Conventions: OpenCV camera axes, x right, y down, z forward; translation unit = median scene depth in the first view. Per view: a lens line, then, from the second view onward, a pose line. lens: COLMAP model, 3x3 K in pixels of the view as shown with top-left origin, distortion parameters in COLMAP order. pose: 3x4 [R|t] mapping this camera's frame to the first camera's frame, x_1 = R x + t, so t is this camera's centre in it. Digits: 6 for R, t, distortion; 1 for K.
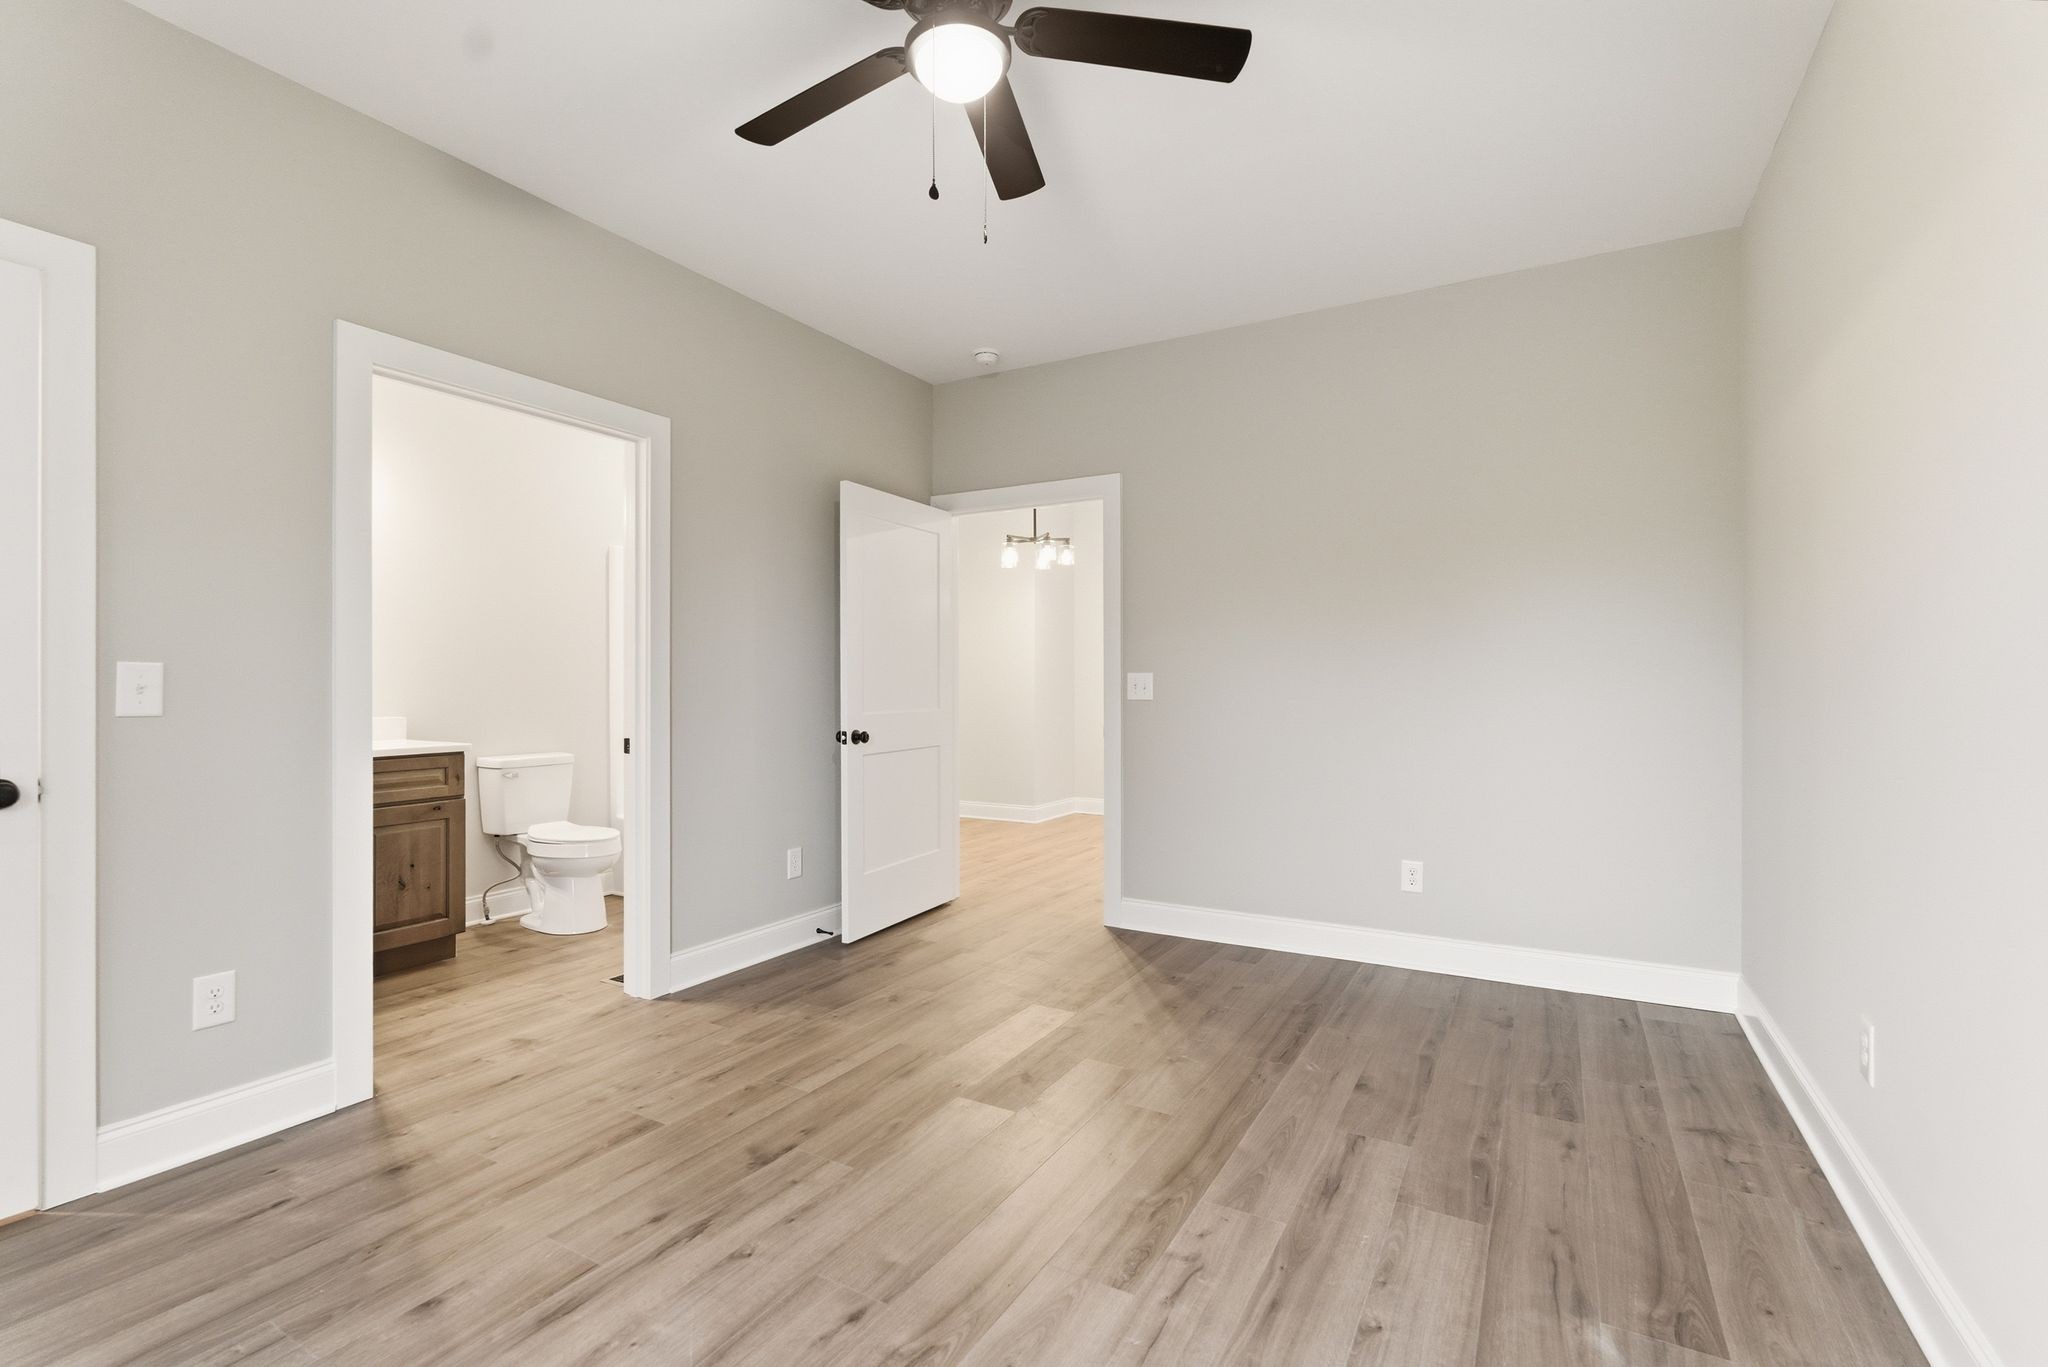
lens RADIAL K [[920.7, 0, 1015.0], [0, 920.7, 688.2], [0, 0, 1]] dist [-0.006468, 0.001102]
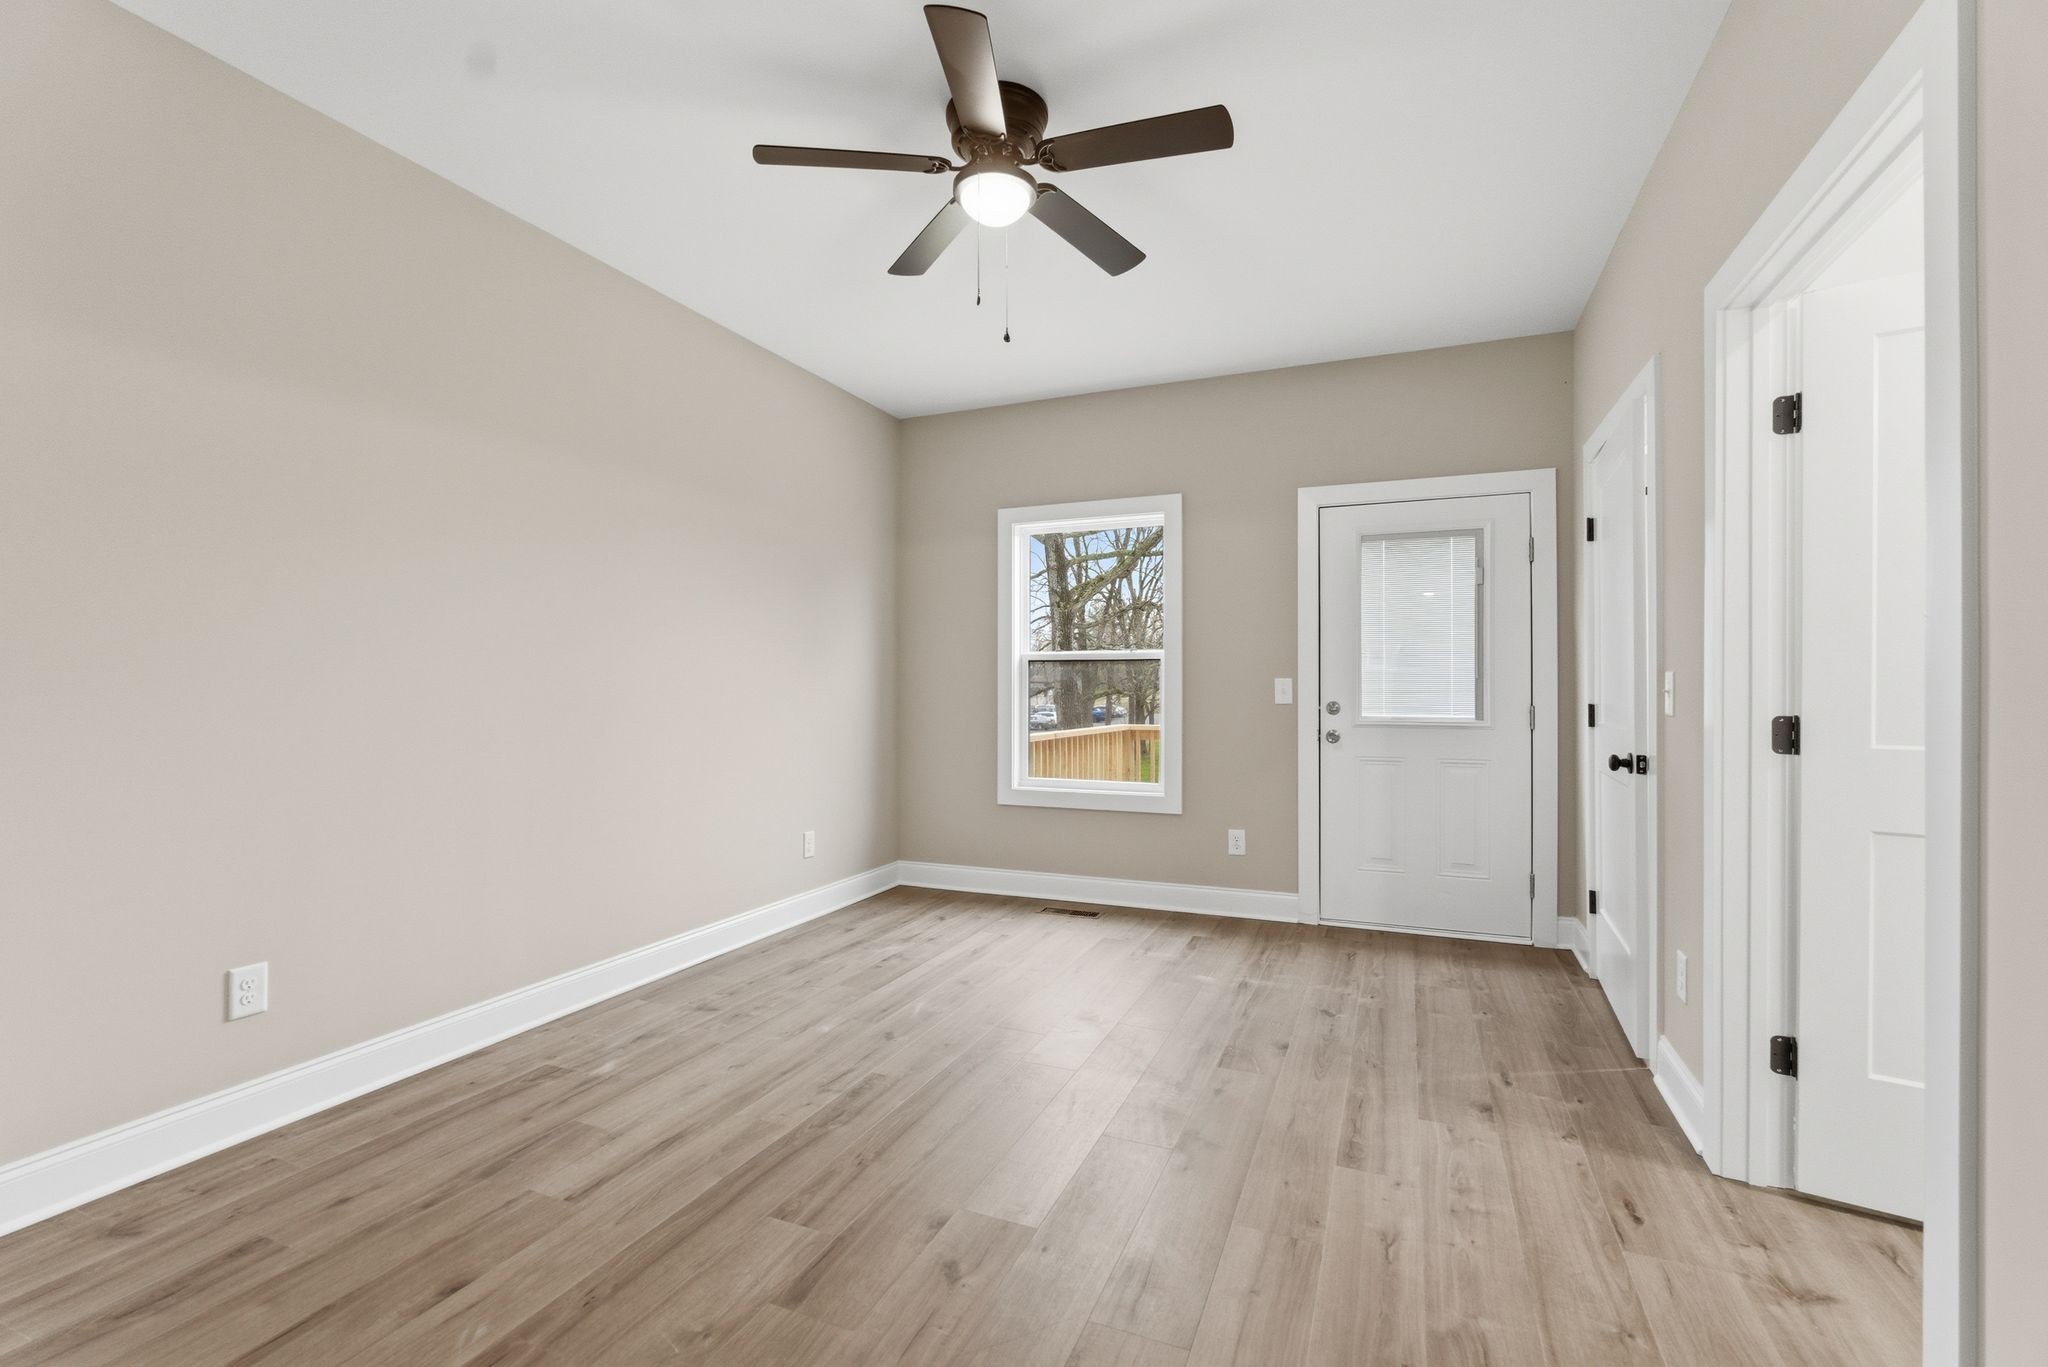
lens RADIAL K [[916.4, 0, 1024.0], [0, 916.4, 683.5], [0, 0, 1]] dist [0.003521, 0.001038]
pose [[-0.991625, -0.001143, -0.129142, 0.053945], [-0.001200, 0.999999, 0.000368, -0.012551], [0.129142, 0.000520, -0.991626, 1.920954]]
